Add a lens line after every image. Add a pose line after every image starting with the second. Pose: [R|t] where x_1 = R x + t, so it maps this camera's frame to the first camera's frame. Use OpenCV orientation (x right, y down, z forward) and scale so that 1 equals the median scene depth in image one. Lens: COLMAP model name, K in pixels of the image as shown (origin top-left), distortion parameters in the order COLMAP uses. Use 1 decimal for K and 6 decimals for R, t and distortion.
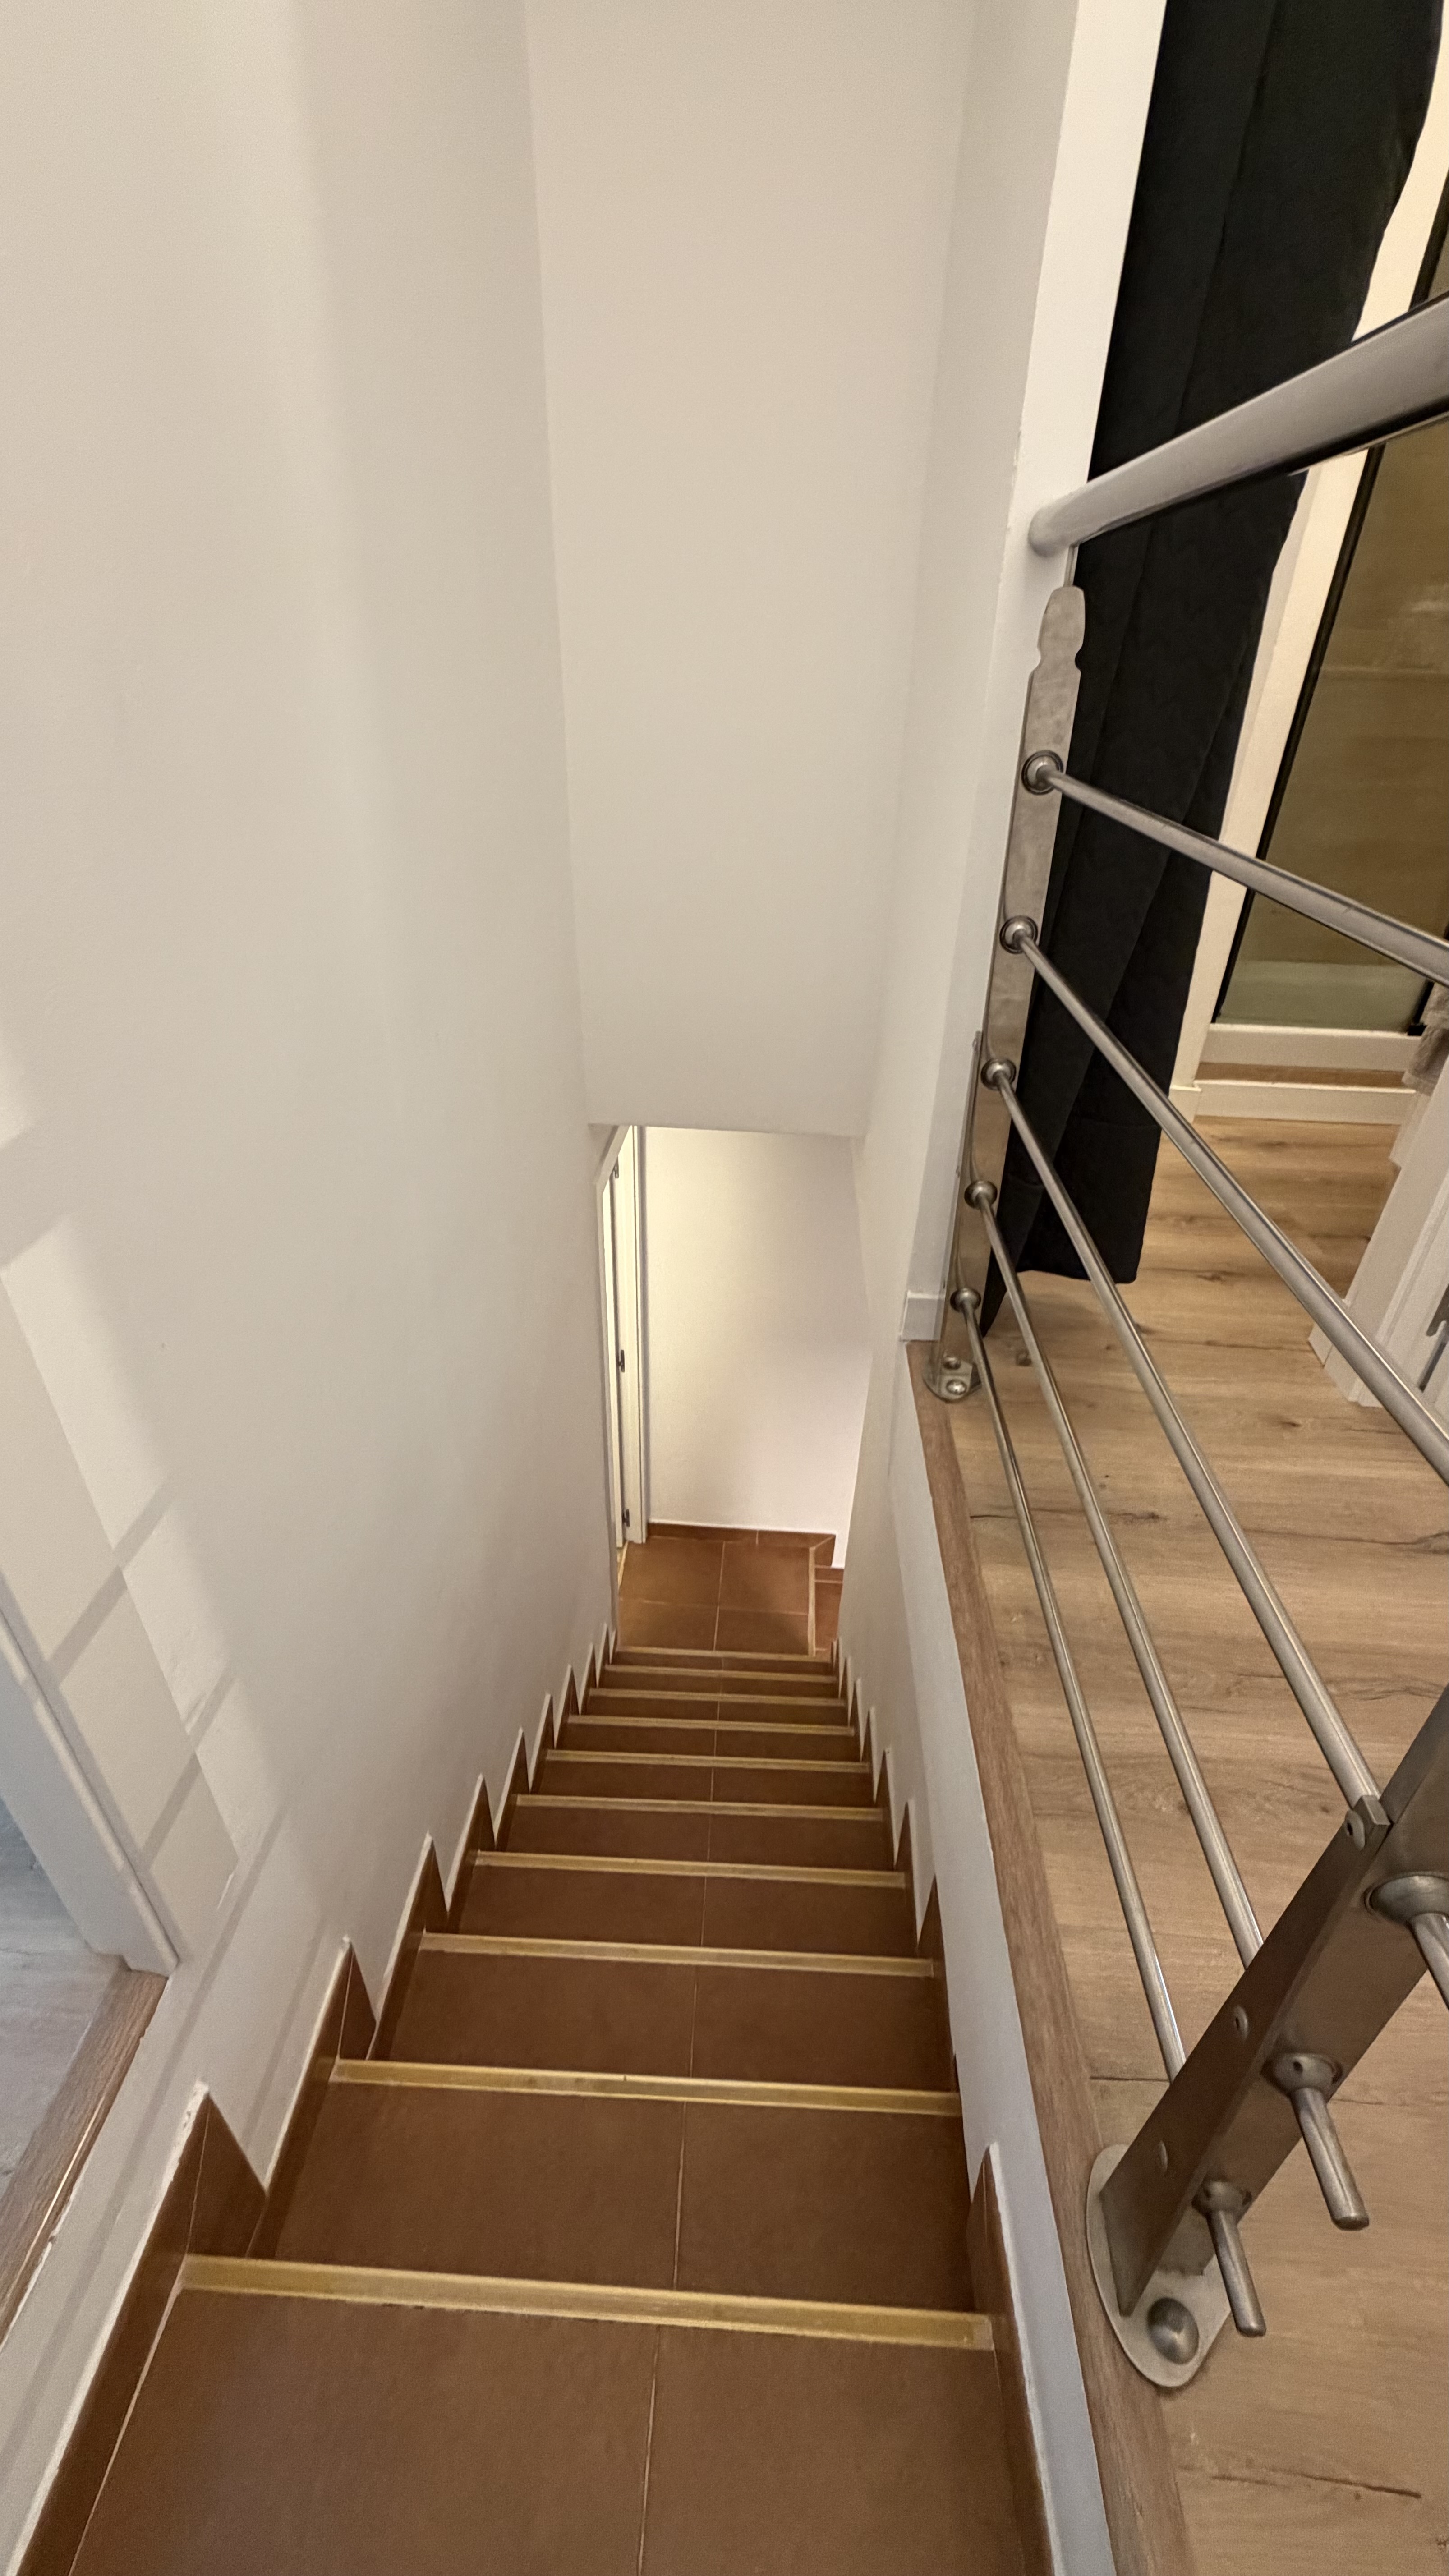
lens RADIAL K [[1030.7, 0, 722.3], [0, 1030.7, 1293.7], [0, 0, 1]] dist [-0.000388, -0.000479]
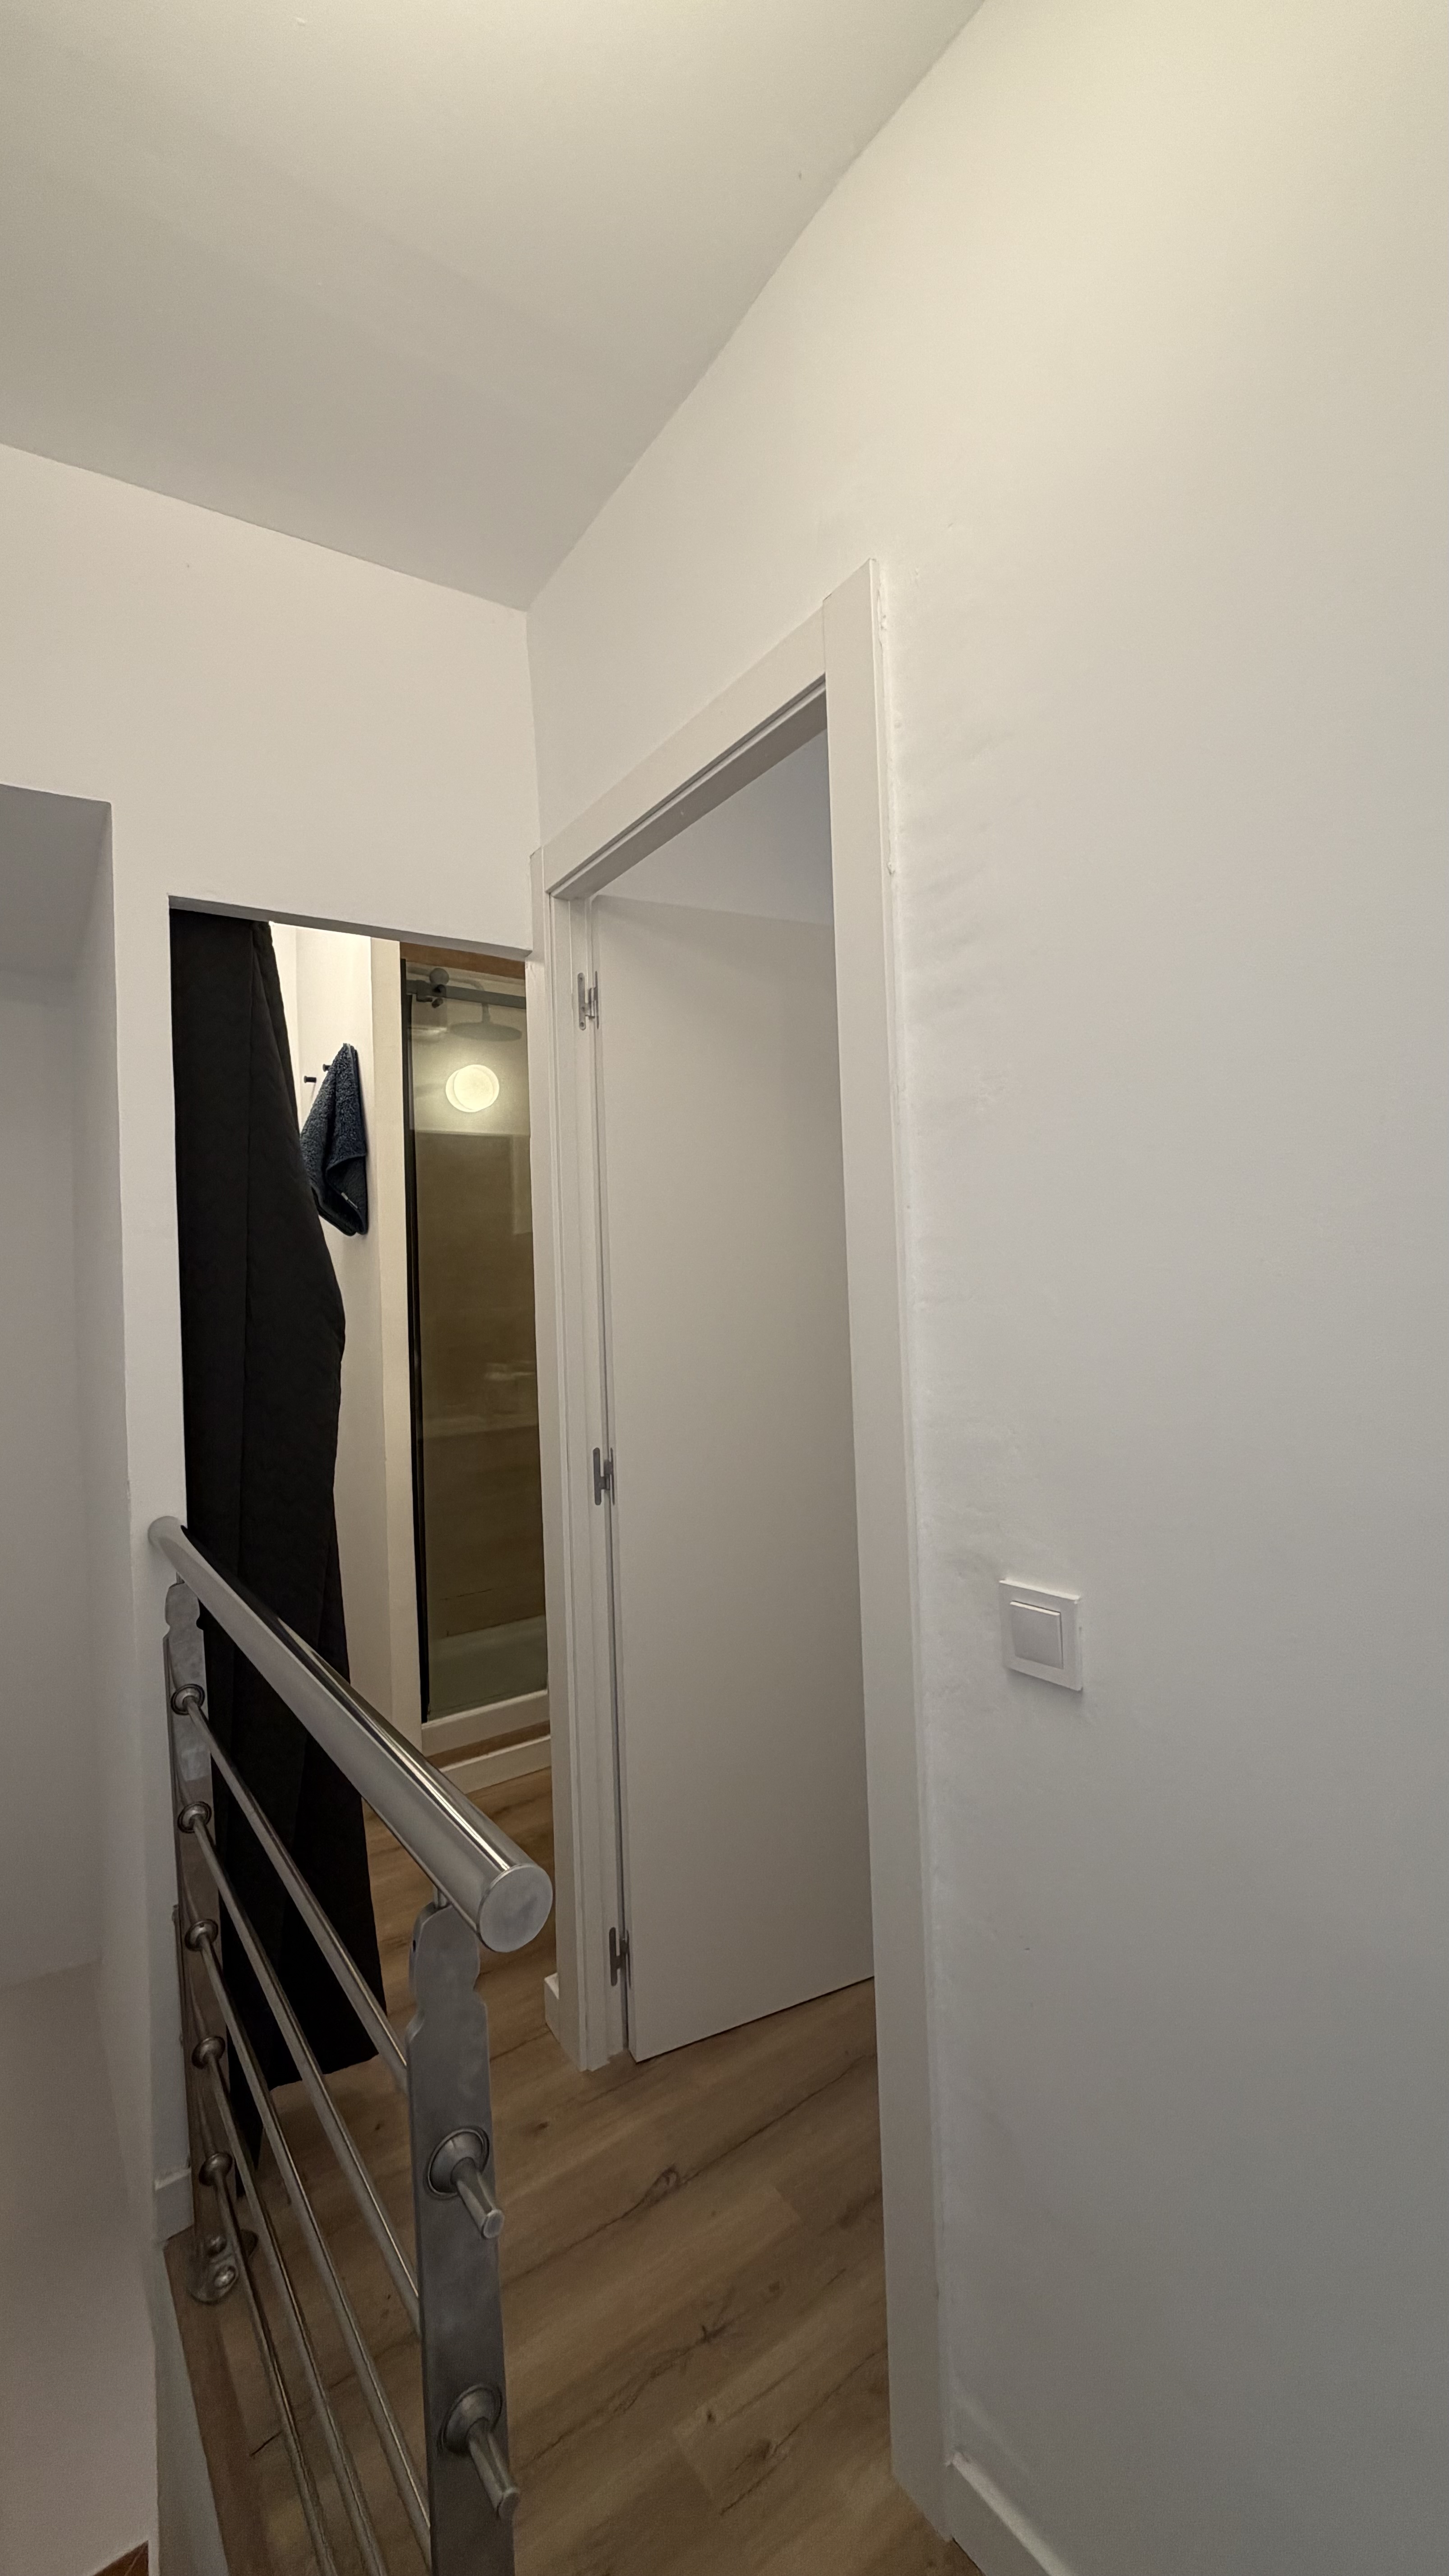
lens RADIAL K [[1030.7, 0, 733.8], [0, 1030.7, 1266.0], [0, 0, 1]] dist [-0.000388, -0.000479]
pose [[0.768034, -0.040628, 0.639120, 0.018639], [0.388155, 0.823315, -0.414111, -0.110608], [-0.509372, 0.566128, 0.648104, -0.426331]]
